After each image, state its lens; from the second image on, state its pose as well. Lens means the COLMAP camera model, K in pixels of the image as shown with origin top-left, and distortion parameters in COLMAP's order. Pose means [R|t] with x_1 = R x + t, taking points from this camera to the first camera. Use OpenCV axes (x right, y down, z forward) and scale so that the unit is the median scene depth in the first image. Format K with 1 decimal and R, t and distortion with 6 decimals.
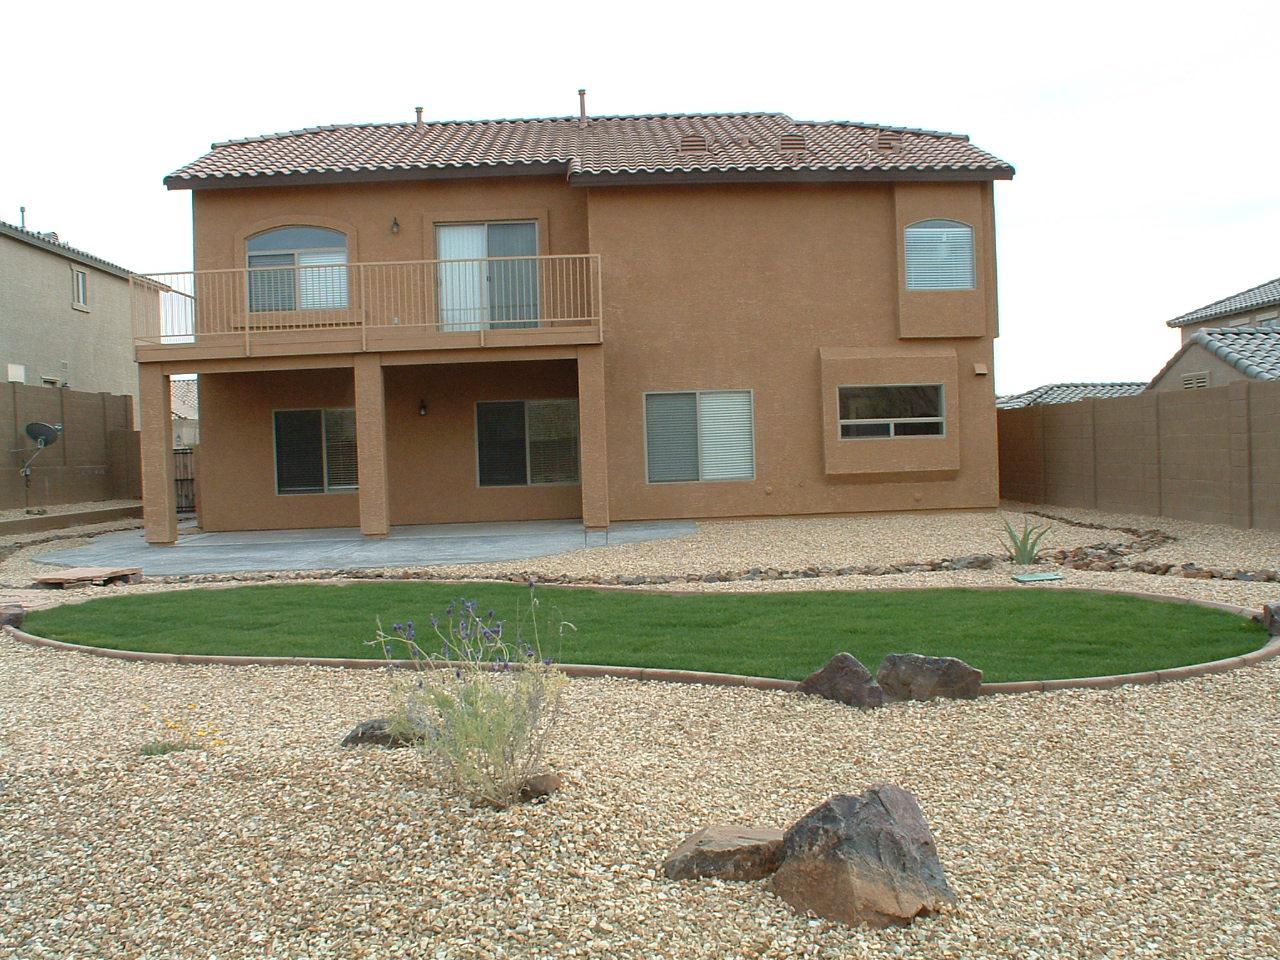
lens RADIAL K [[1196.1, 0, 648.2], [0, 1196.1, 484.8], [0, 0, 1]] dist [-0.203831, 0.209119]
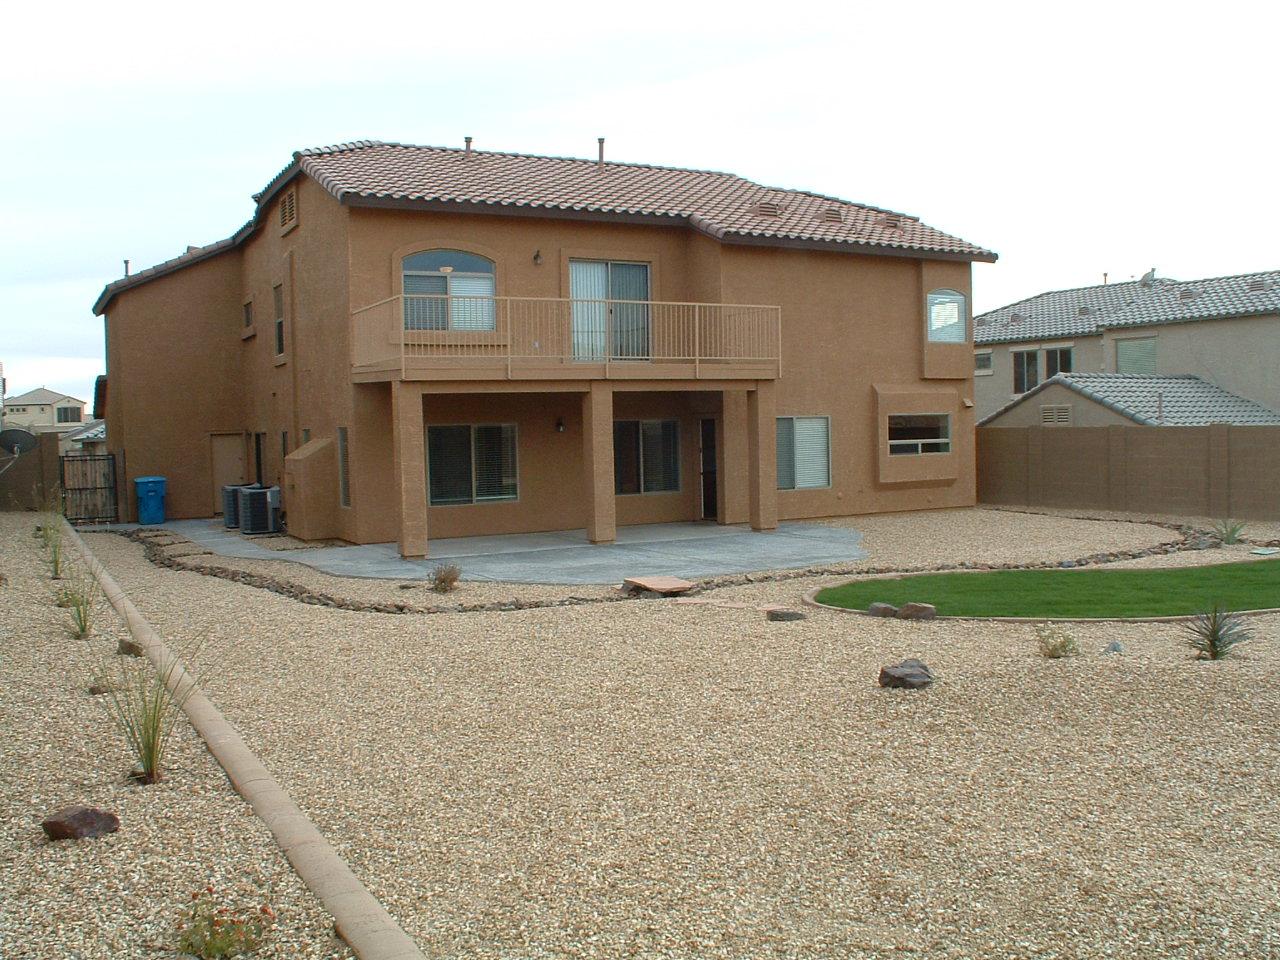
lens RADIAL K [[1196.1, 0, 648.2], [0, 1196.1, 484.8], [0, 0, 1]] dist [-0.203831, 0.209119]
pose [[0.890986, -0.009385, 0.453934, -0.649816], [0.005472, 0.999936, 0.009933, -0.020675], [-0.453998, -0.006366, 0.890980, -0.029510]]
